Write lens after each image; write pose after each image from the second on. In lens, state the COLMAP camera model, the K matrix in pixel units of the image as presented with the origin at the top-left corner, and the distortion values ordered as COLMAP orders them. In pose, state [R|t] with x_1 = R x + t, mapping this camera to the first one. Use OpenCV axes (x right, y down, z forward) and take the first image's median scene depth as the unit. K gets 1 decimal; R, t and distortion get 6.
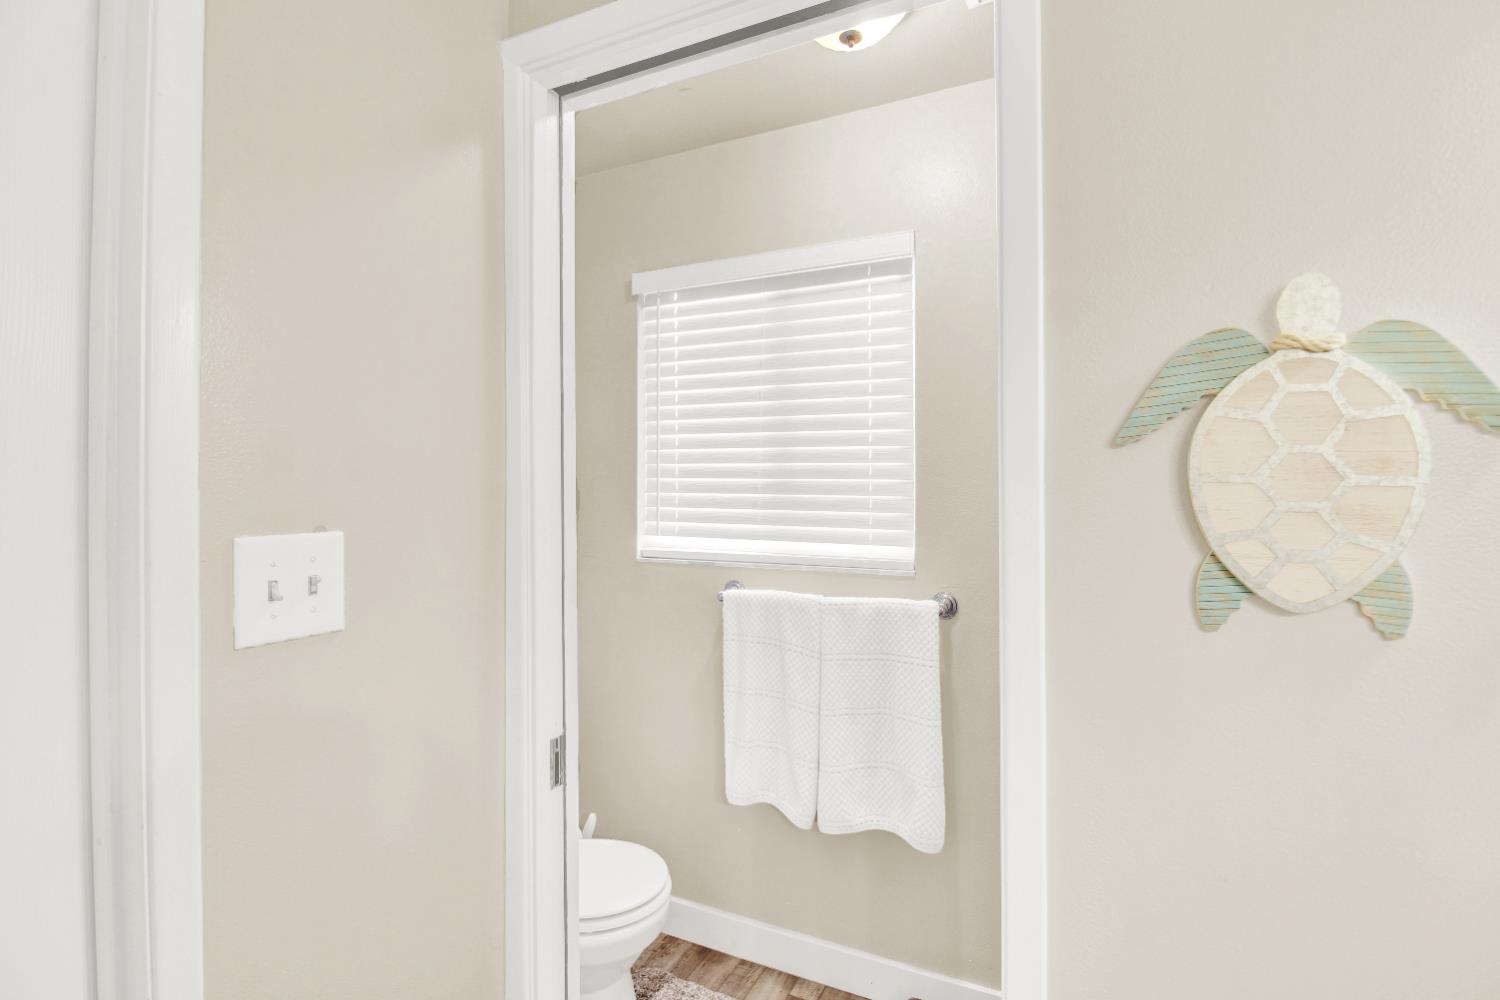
lens RADIAL K [[715.9, 0, 756.0], [0, 715.9, 495.9], [0, 0, 1]] dist [0.000564, -0.013404]
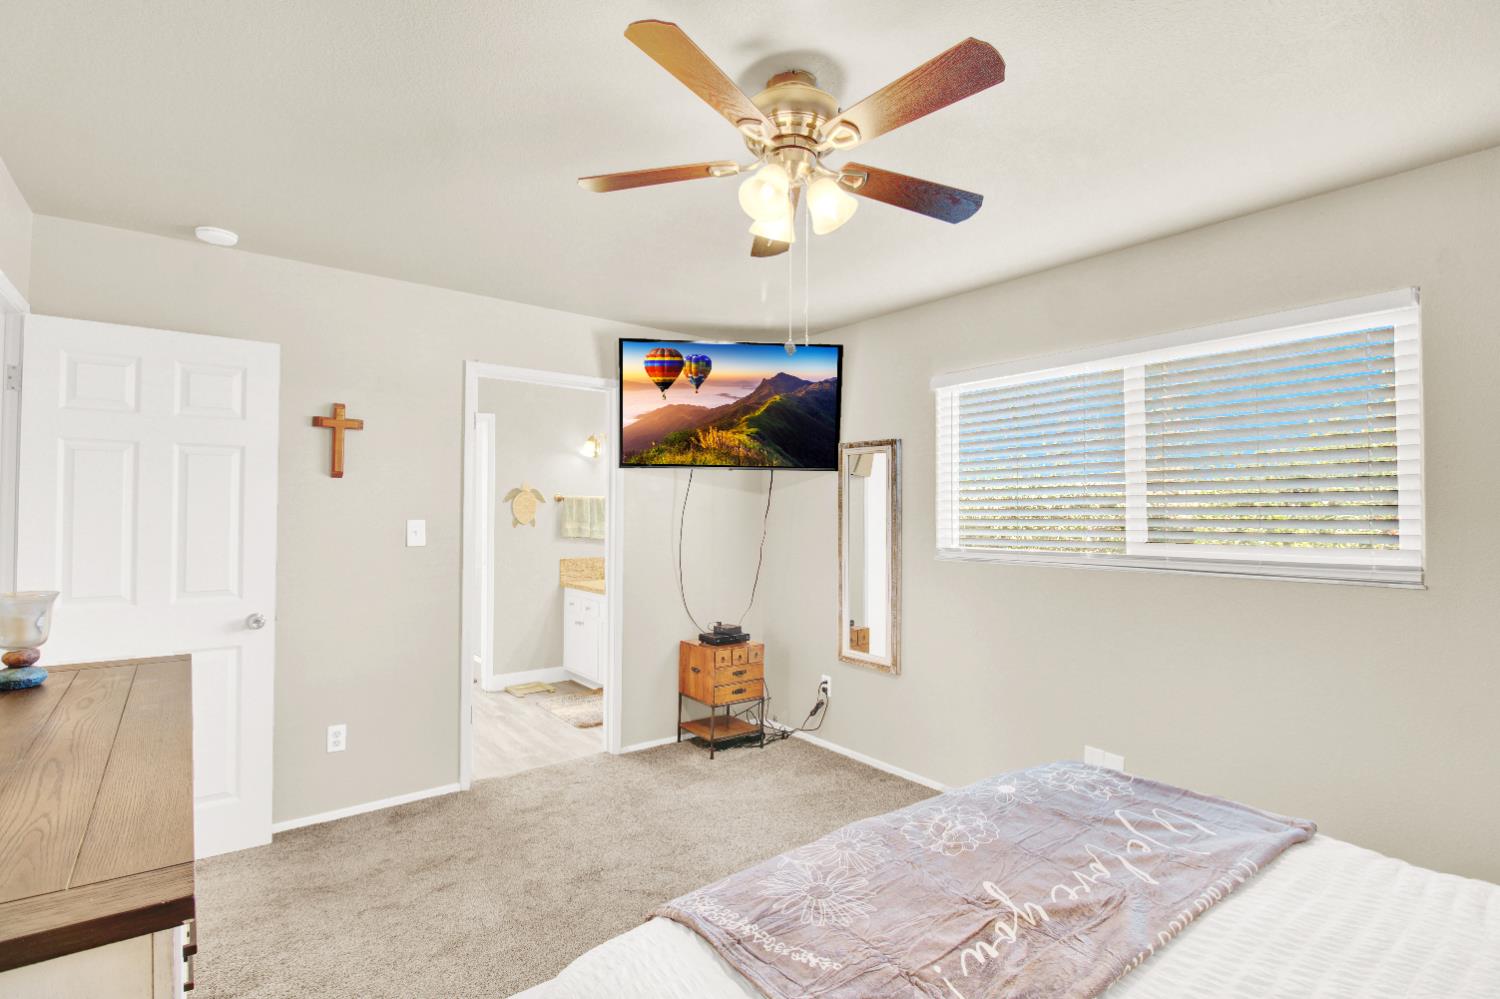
lens RADIAL K [[715.9, 0, 756.0], [0, 715.9, 495.4], [0, 0, 1]] dist [0.000564, -0.013404]
pose [[0.434755, 0.021618, 0.900289, -4.974584], [-0.003942, 0.999748, -0.022102, 0.004584], [-0.900540, 0.006061, 0.434731, -4.494957]]
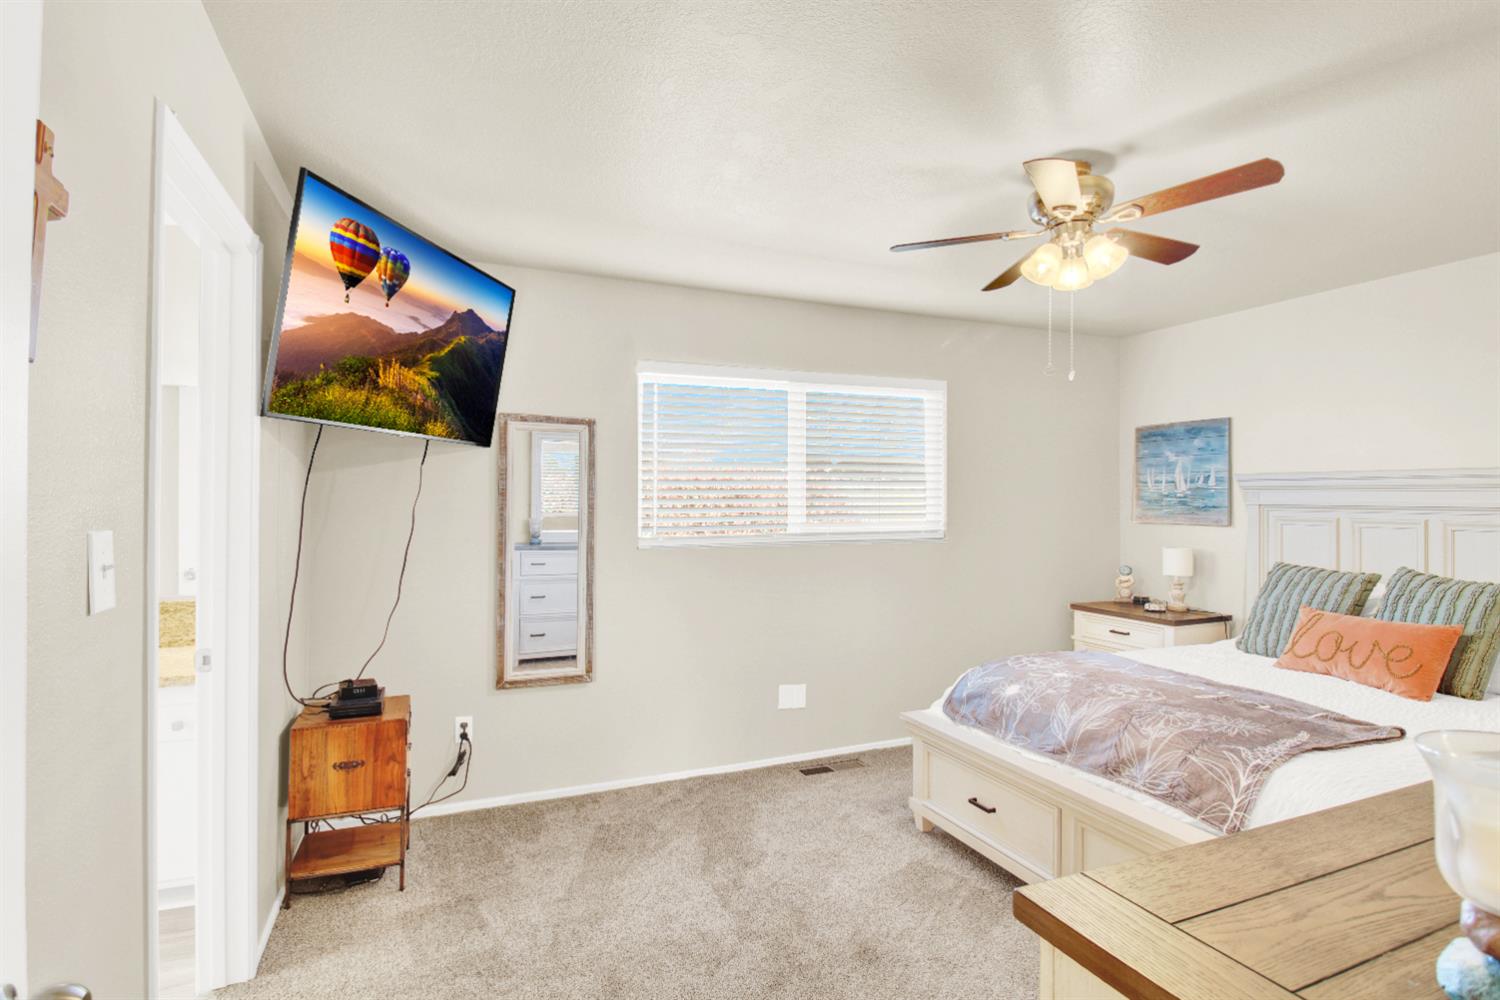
lens RADIAL K [[753.2, 0, 766.1], [0, 753.2, 482.5], [0, 0, 1]] dist [-0.014637, -0.000159]
pose [[-0.760667, 0.008925, 0.649081, -3.928267], [-0.005772, 0.999773, -0.020512, -0.017370], [-0.649117, -0.019349, -0.760442, -0.309348]]
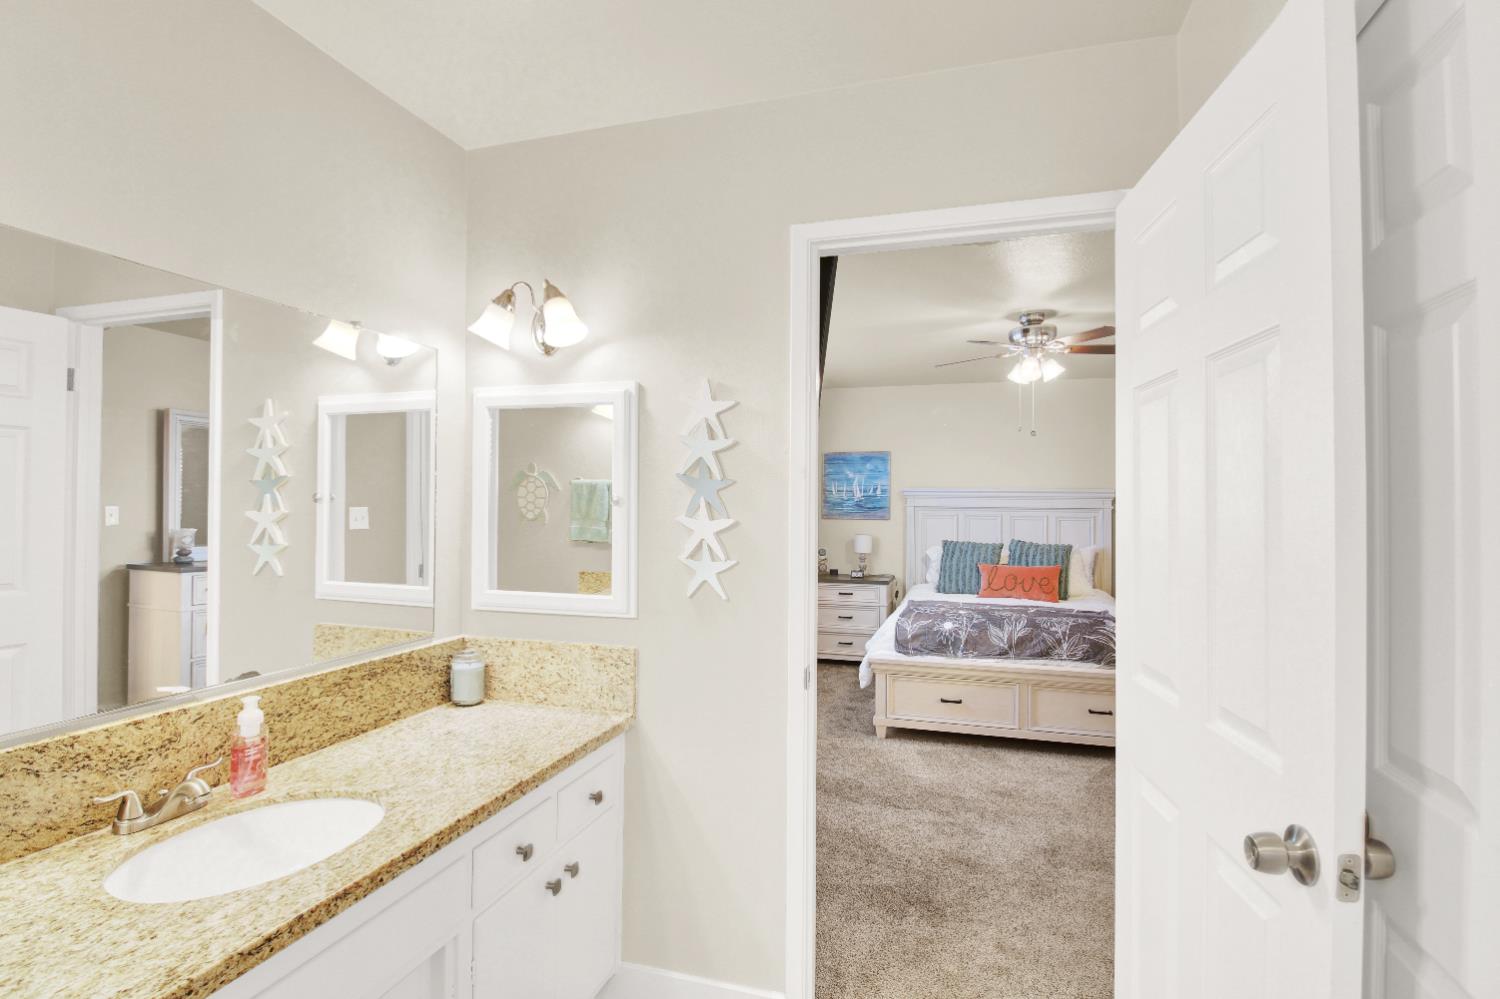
lens RADIAL K [[715.9, 0, 756.0], [0, 715.9, 495.4], [0, 0, 1]] dist [0.000564, -0.013404]
pose [[-0.988491, -0.006997, -0.151115, 0.039997], [-0.005094, 0.999903, -0.012975, 0.001964], [0.151192, -0.012056, -0.988431, 1.371876]]
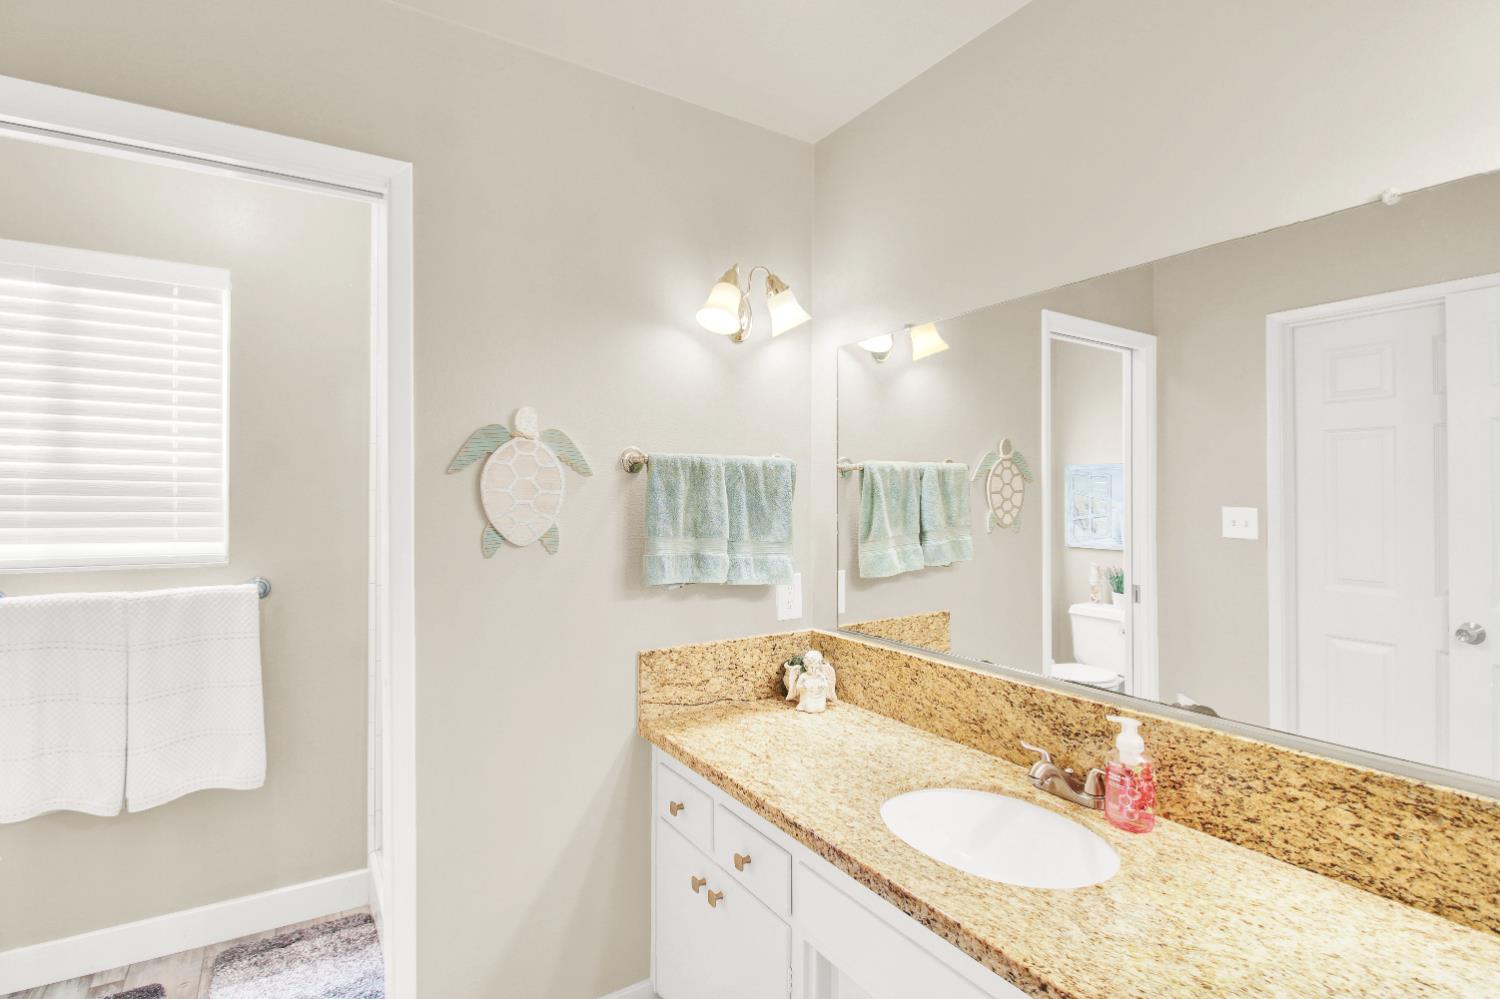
lens RADIAL K [[715.9, 0, 756.0], [0, 715.9, 495.4], [0, 0, 1]] dist [0.000564, -0.013404]
pose [[0.518028, 0.006655, 0.855338, -0.822780], [-0.001631, 0.999976, -0.006792, 0.006747], [-0.855362, 0.002123, 0.518026, -0.850217]]
